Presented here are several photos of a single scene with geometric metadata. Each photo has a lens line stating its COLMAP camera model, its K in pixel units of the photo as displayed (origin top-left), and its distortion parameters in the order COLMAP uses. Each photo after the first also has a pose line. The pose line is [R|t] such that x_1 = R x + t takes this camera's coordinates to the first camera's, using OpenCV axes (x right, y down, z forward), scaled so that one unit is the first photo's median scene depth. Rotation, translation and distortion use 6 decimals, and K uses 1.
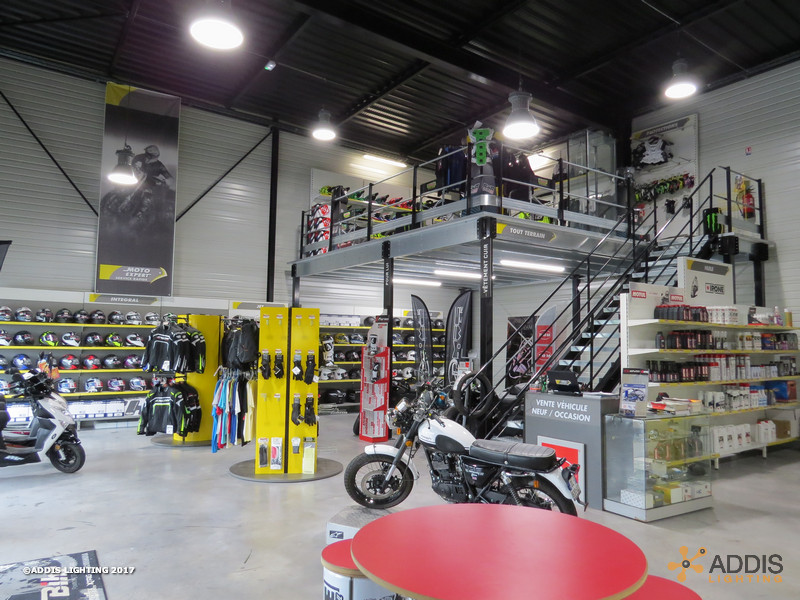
lens RADIAL K [[566.1, 0, 404.3], [0, 566.1, 299.4], [0, 0, 1]] dist [-0.030469, 0.006459]
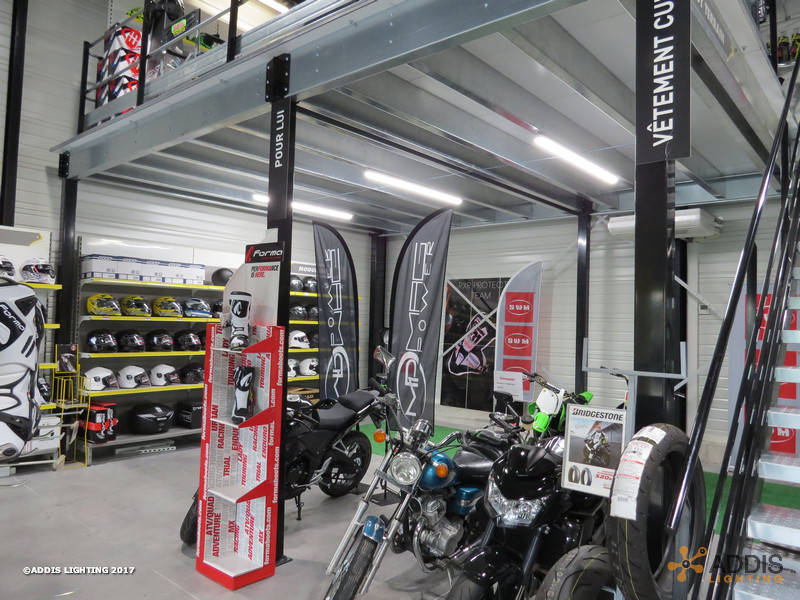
lens RADIAL K [[566.1, 0, 404.3], [0, 566.1, 299.4], [0, 0, 1]] dist [-0.030469, 0.006459]
pose [[0.966190, 0.023048, 0.256798, -0.038863], [-0.033605, 0.998758, 0.036797, 0.042397], [-0.255631, -0.044183, 0.965764, 0.525759]]
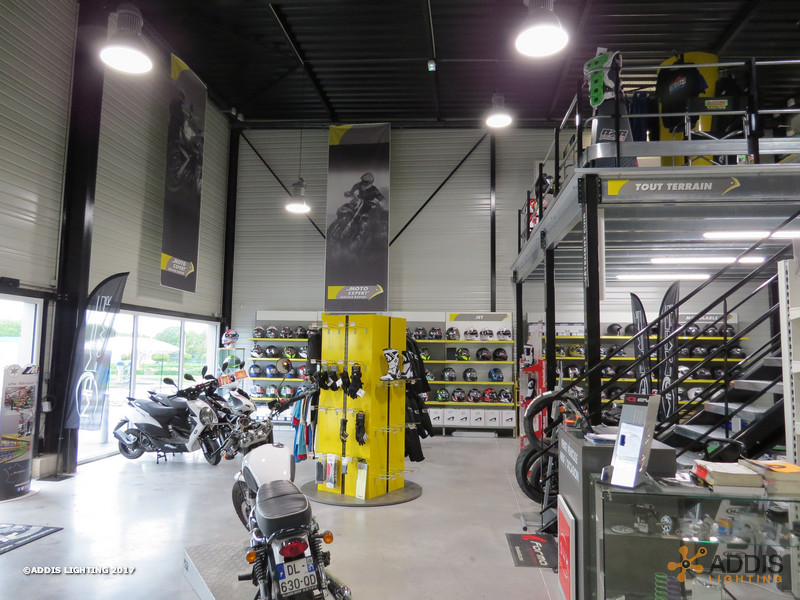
lens RADIAL K [[566.1, 0, 404.3], [0, 566.1, 299.4], [0, 0, 1]] dist [-0.030469, 0.006459]
pose [[0.756499, -0.065447, -0.650712, 0.299906], [0.046888, 0.997847, -0.045850, 0.022527], [0.652312, 0.004175, 0.757939, 0.222188]]
